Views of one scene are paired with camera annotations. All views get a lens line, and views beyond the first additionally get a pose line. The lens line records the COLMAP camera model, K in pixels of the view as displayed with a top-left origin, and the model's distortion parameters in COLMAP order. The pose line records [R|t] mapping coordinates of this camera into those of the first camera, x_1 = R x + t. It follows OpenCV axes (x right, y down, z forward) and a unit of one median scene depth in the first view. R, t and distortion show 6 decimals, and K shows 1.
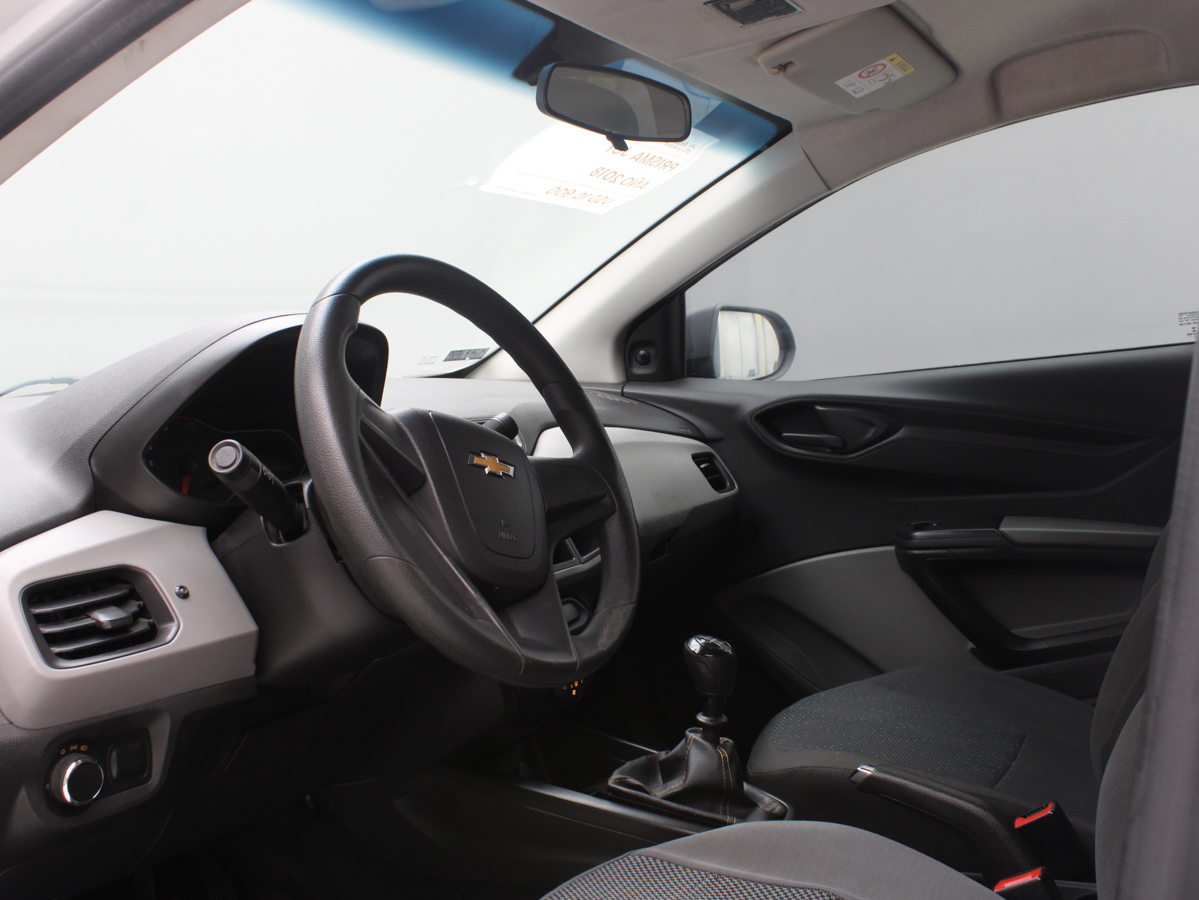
lens RADIAL K [[1197.0, 0, 599.5], [0, 1197.0, 450.0], [0, 0, 1]] dist [-0.162573, 0.198513]
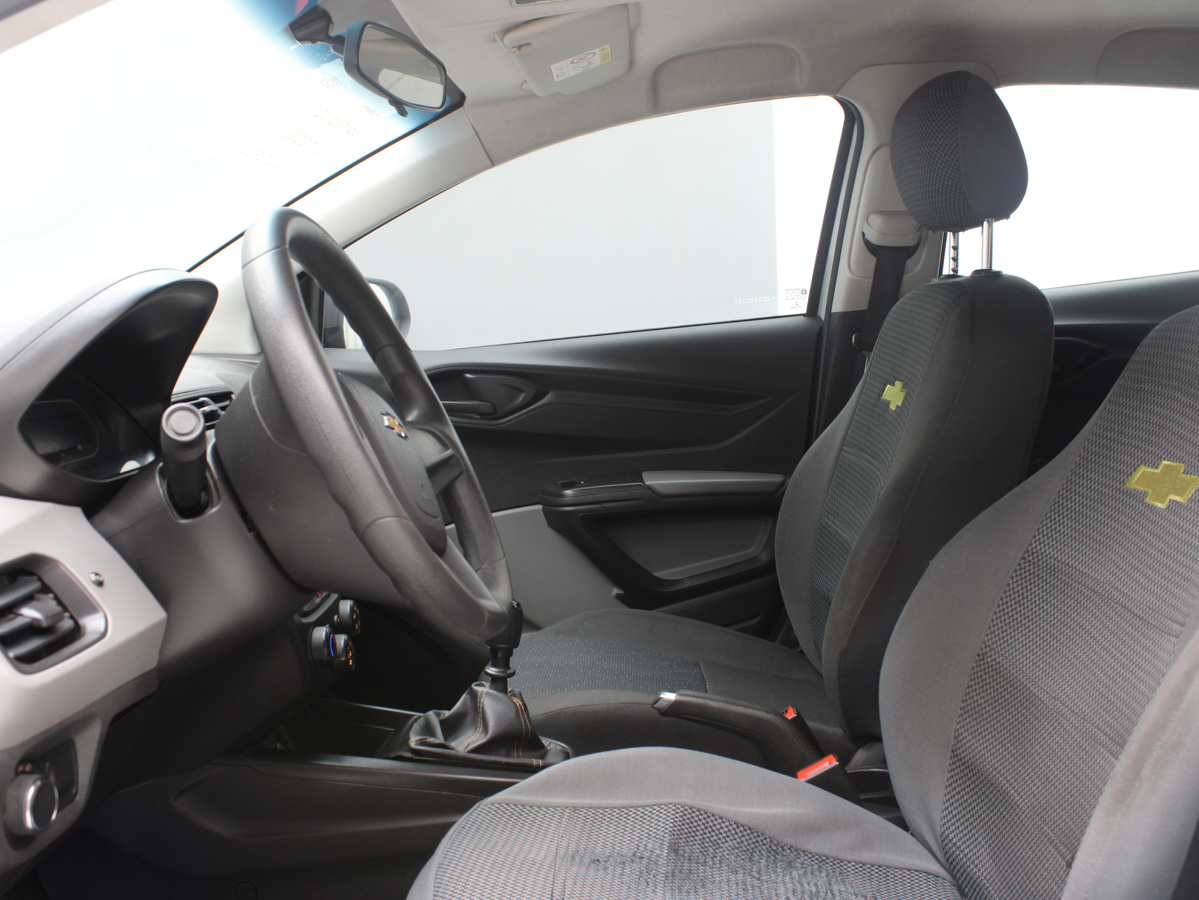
lens RADIAL K [[1197.0, 0, 599.5], [0, 1197.0, 450.0], [0, 0, 1]] dist [-0.162573, 0.198513]
pose [[0.888915, -0.038329, 0.456465, -0.332457], [0.029626, 0.999217, 0.026210, 0.009479], [-0.457113, -0.009775, 0.889355, 0.038420]]
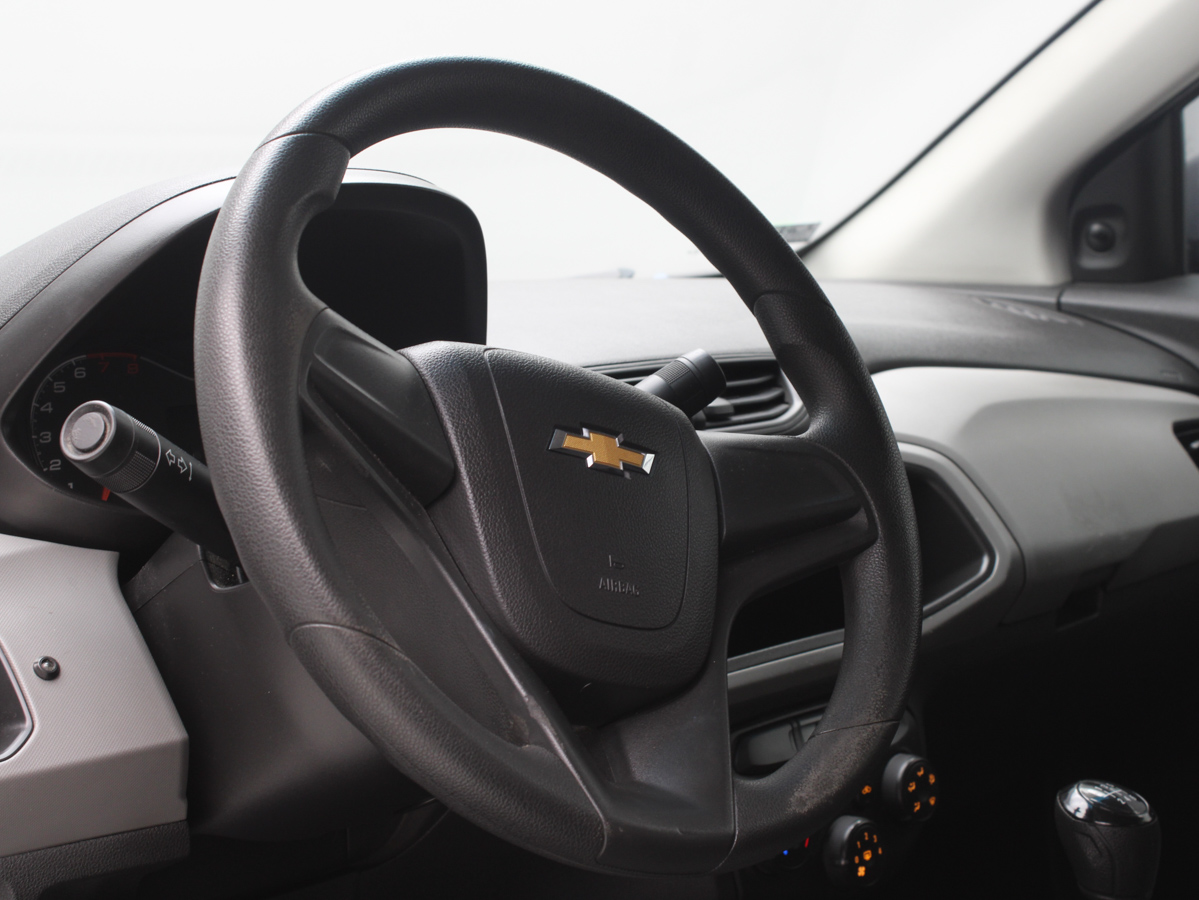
lens RADIAL K [[2062.7, 0, 599.5], [0, 2062.7, 450.0], [0, 0, 1]] dist [-0.000094, -0.014159]
pose [[0.961502, 0.018246, -0.274192, 0.135759], [-0.010870, 0.999538, 0.028397, -0.011745], [0.274583, -0.024323, 0.961256, 0.097906]]
